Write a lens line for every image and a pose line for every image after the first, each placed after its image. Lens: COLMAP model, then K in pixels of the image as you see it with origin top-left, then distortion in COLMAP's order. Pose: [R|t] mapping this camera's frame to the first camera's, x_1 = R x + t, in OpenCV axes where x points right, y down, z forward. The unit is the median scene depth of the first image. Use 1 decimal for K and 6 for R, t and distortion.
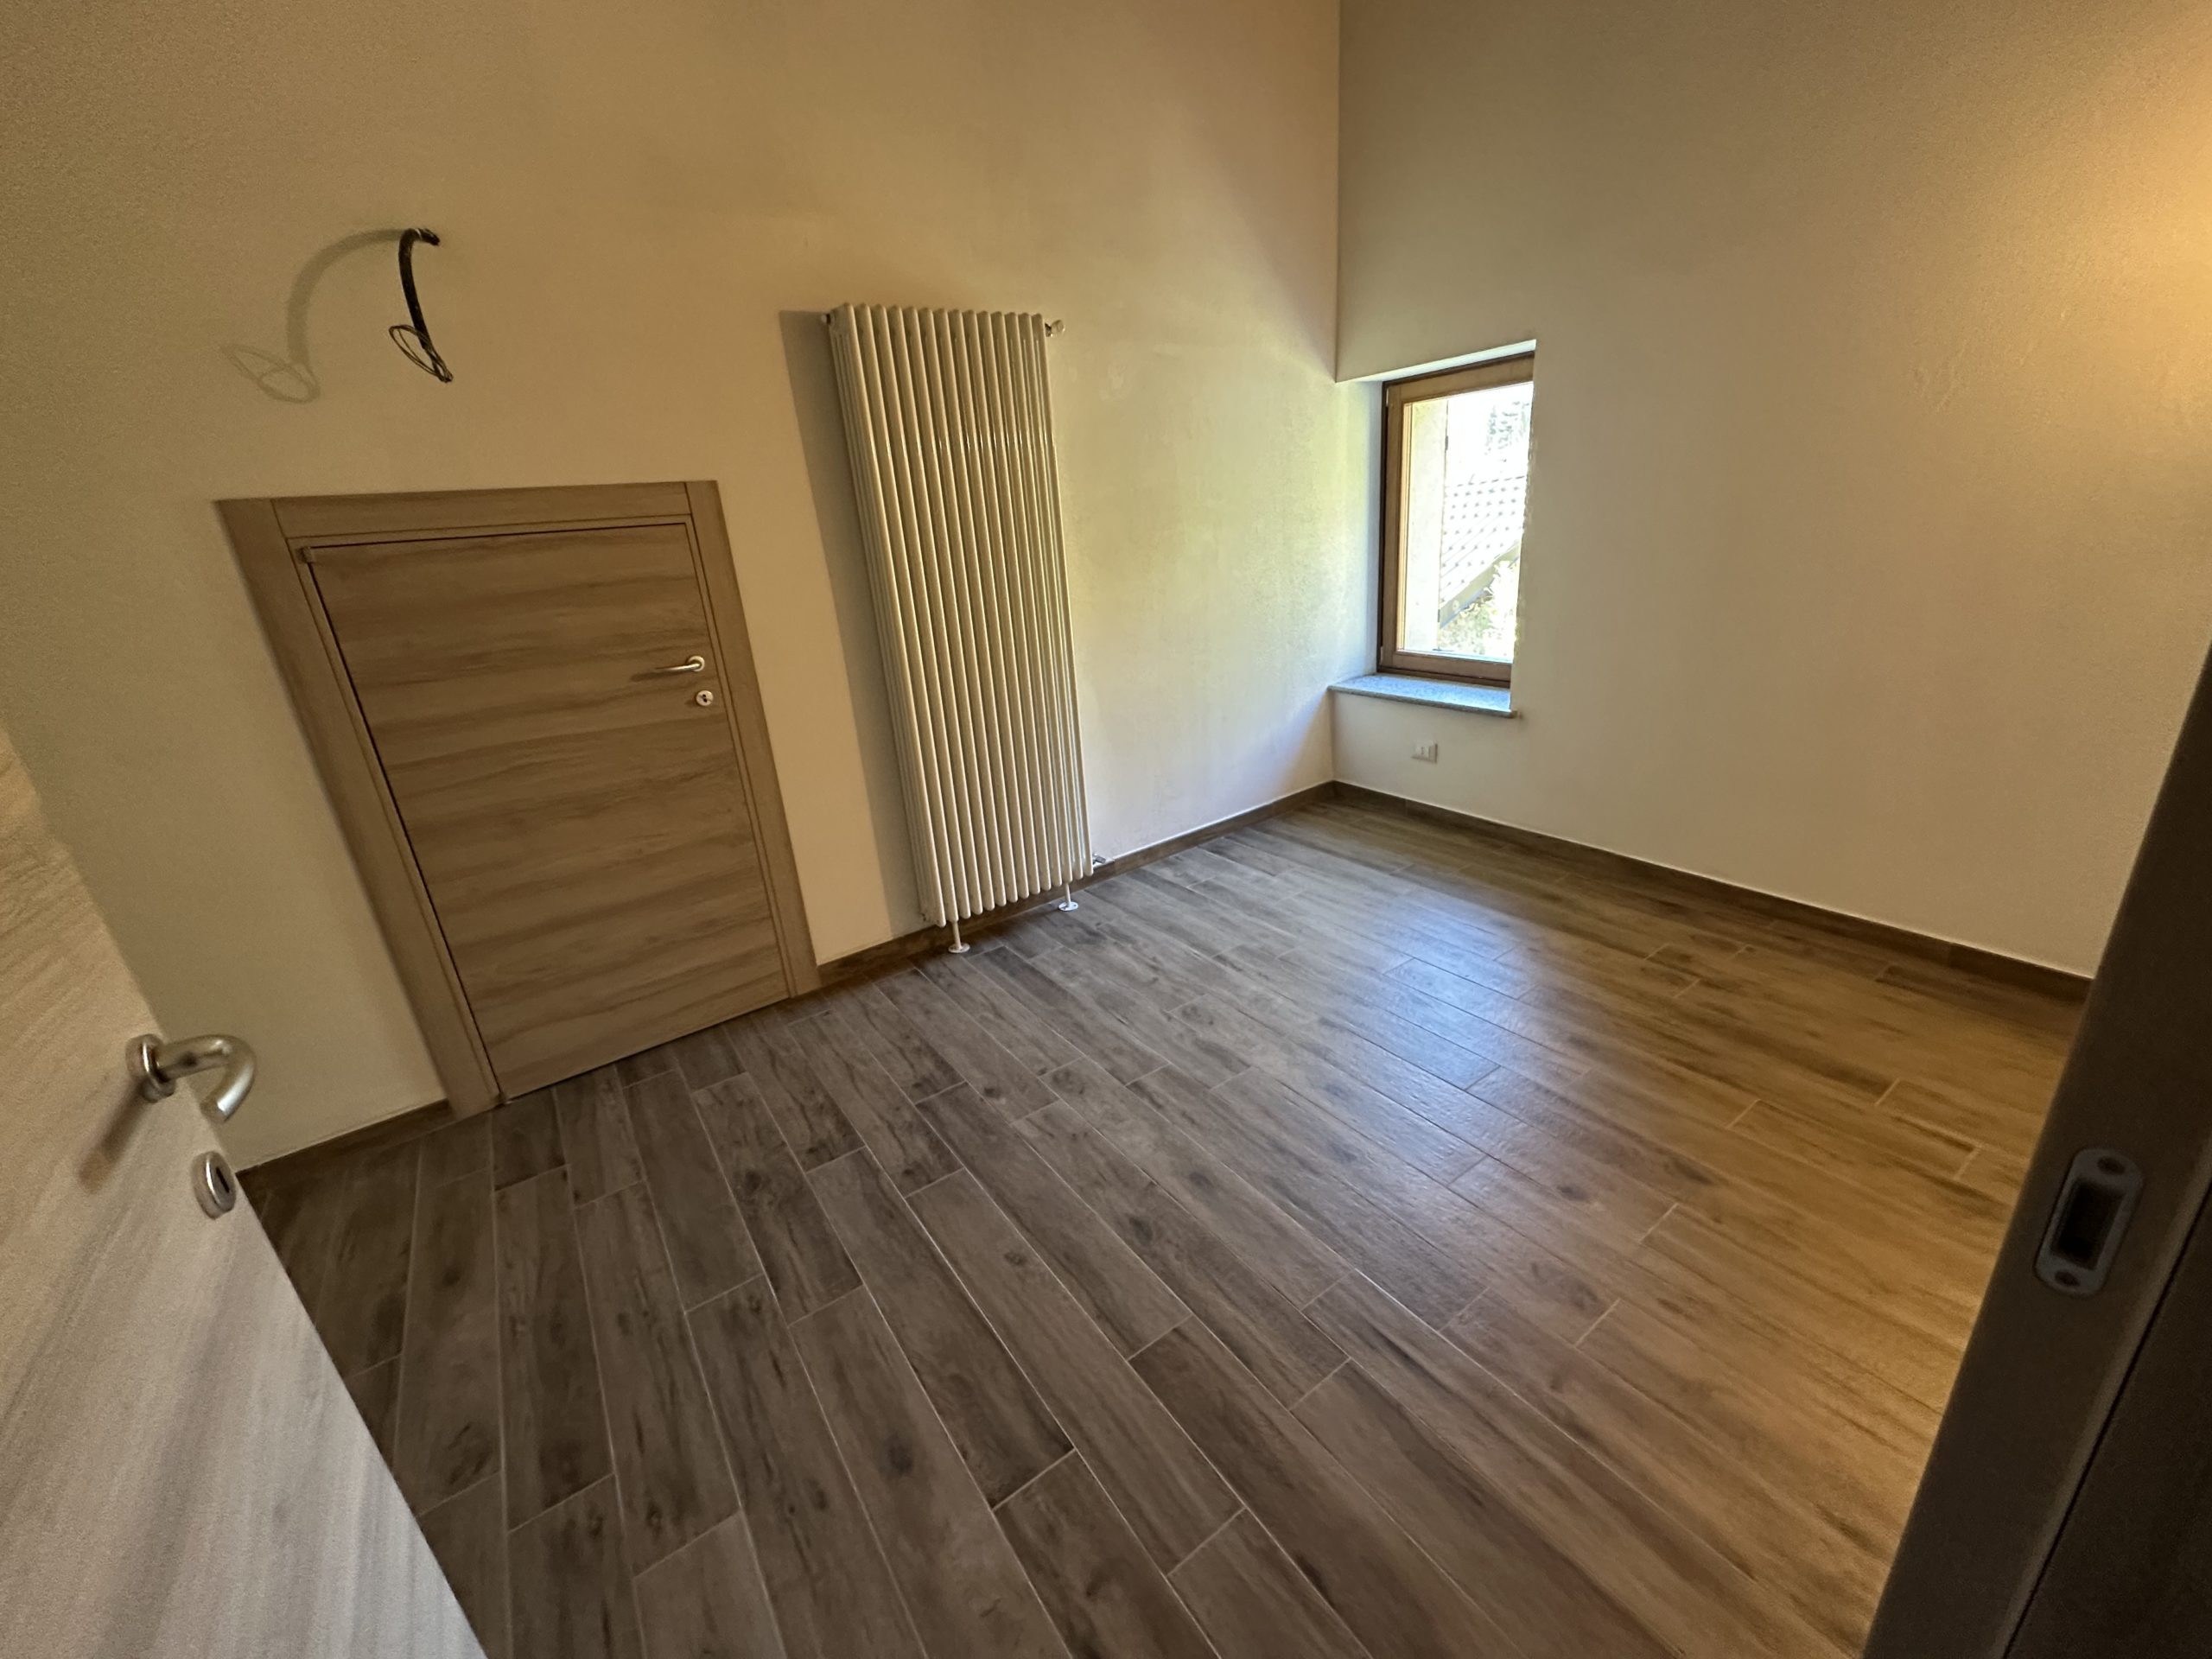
lens RADIAL K [[878.5, 0, 1102.6], [0, 878.5, 827.4], [0, 0, 1]] dist [-0.001676, 0.000194]
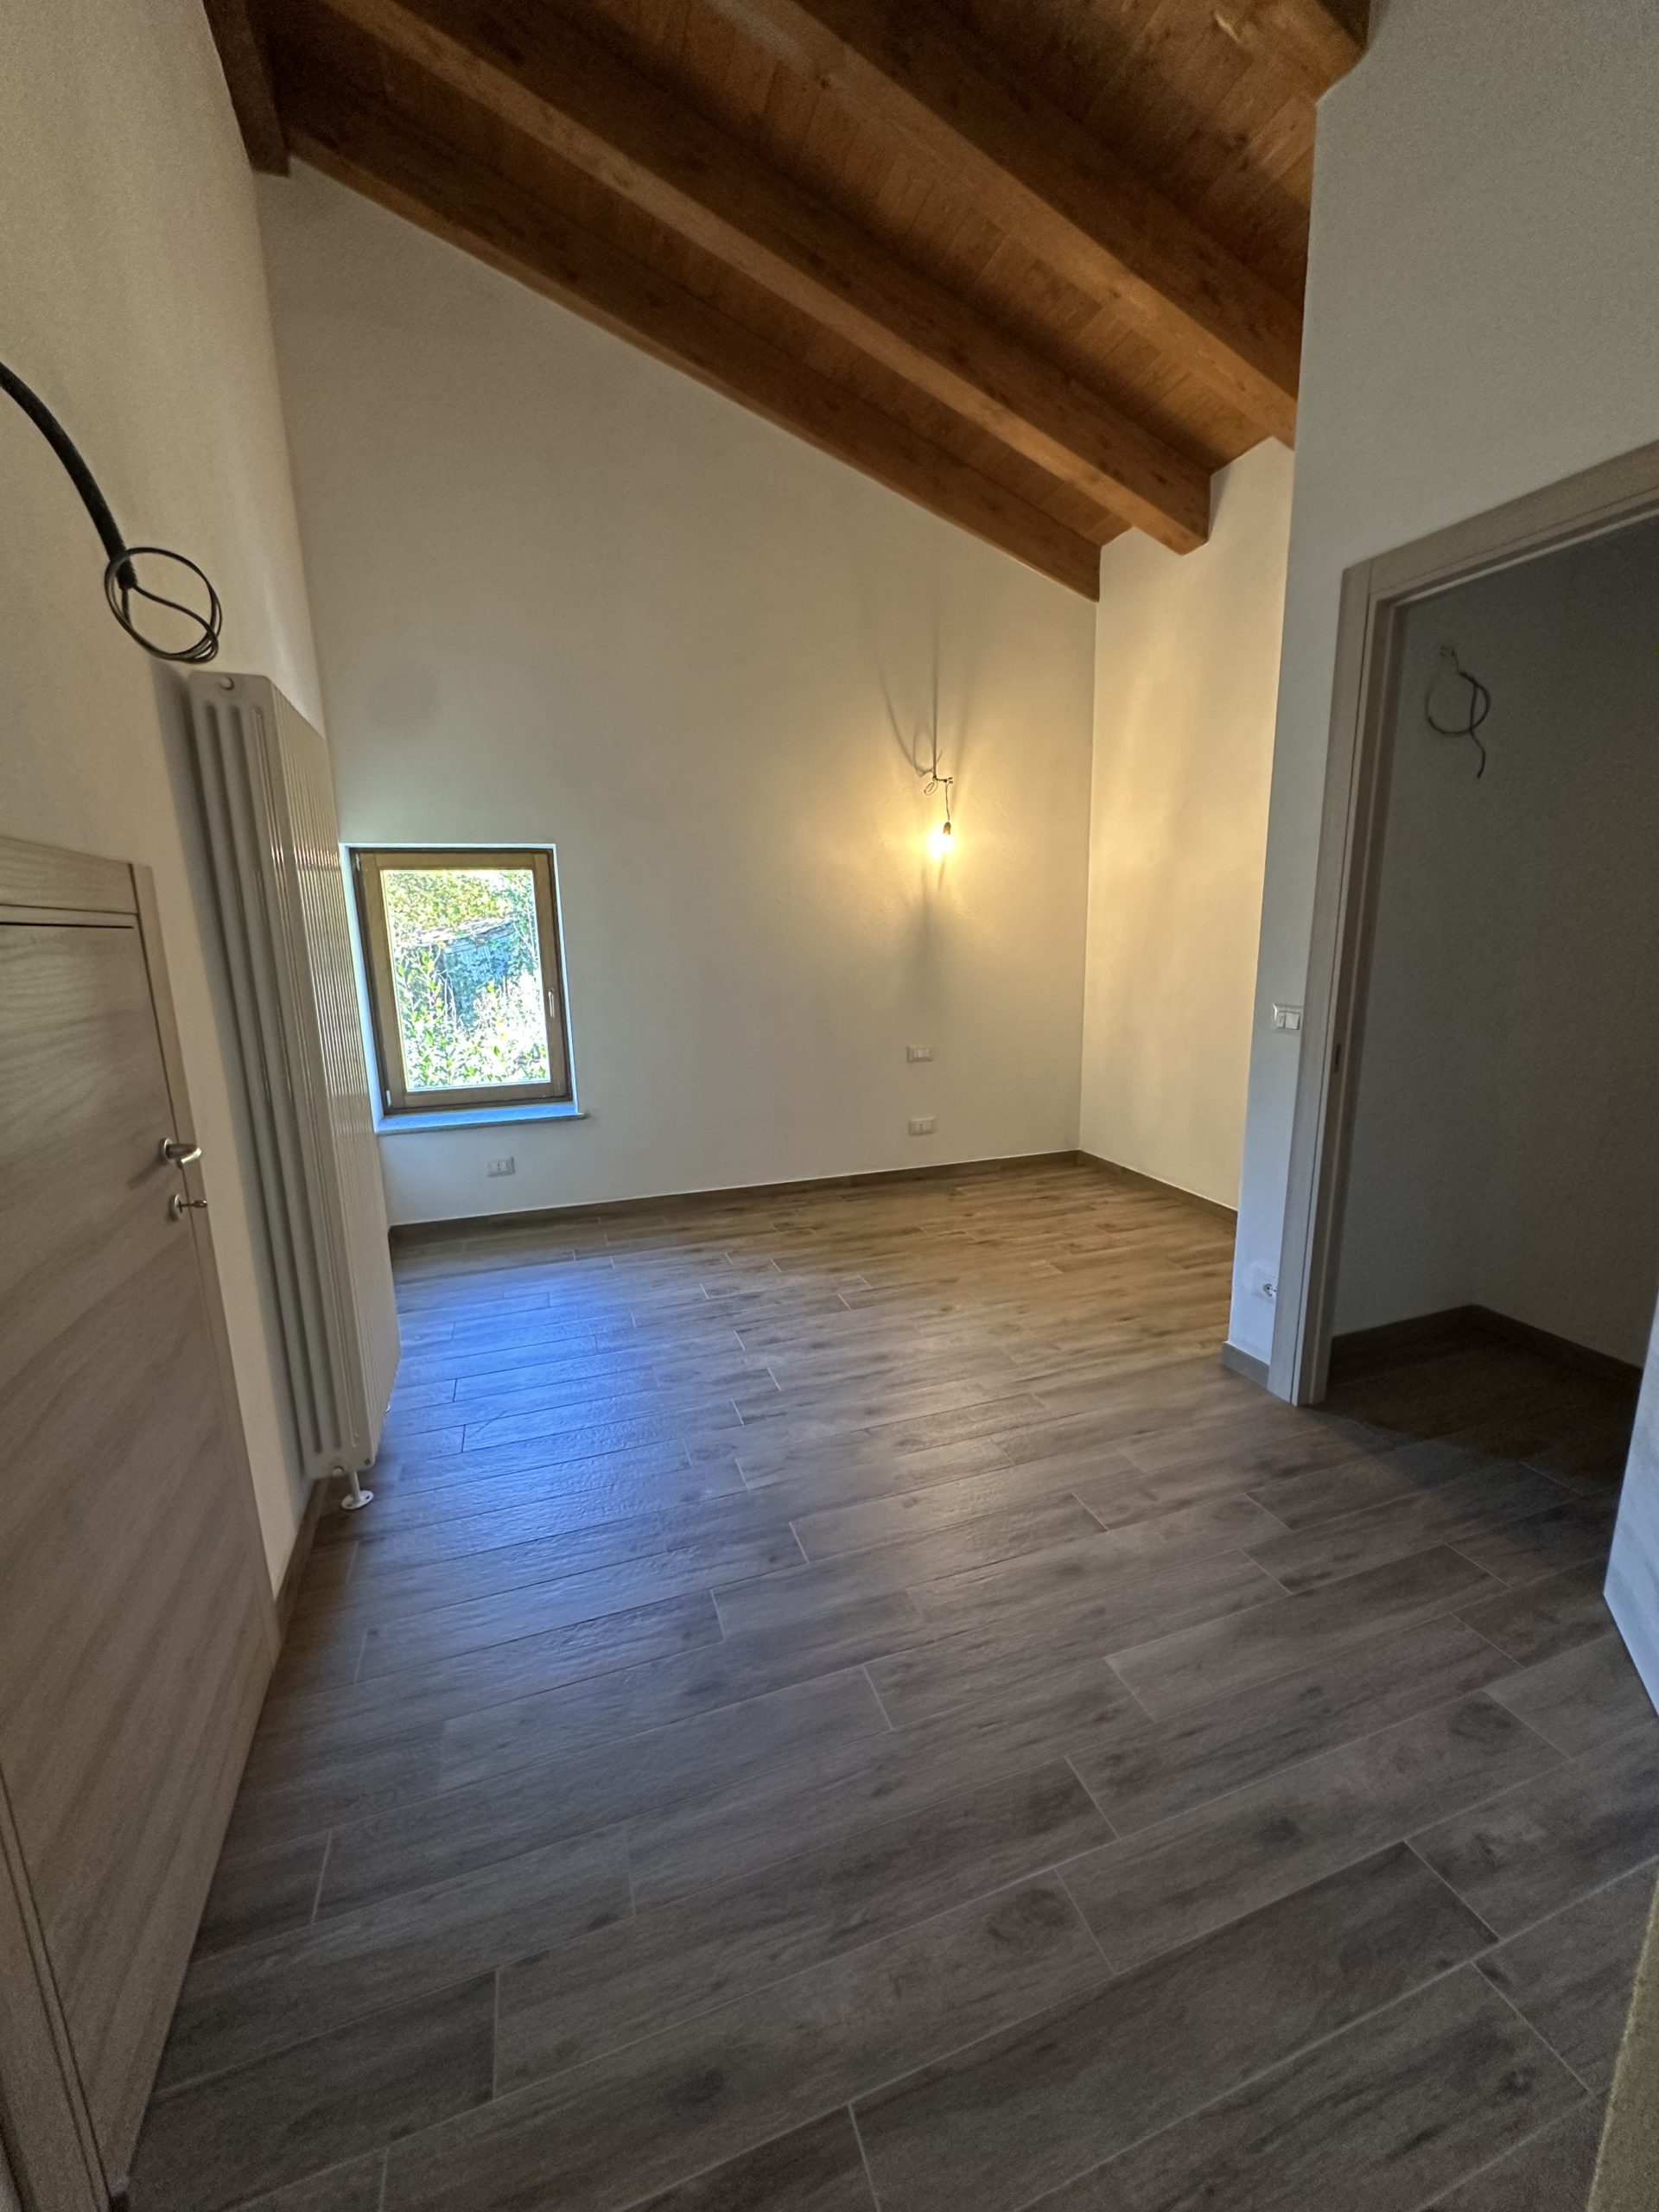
lens RADIAL K [[878.5, 0, 829.1], [0, 878.5, 1106.8], [0, 0, 1]] dist [-0.001676, 0.000194]
pose [[0.273011, -0.123528, 0.954047, -0.949210], [0.325506, 0.945088, 0.029221, -0.089685], [-0.905268, 0.302570, 0.298228, 0.422112]]
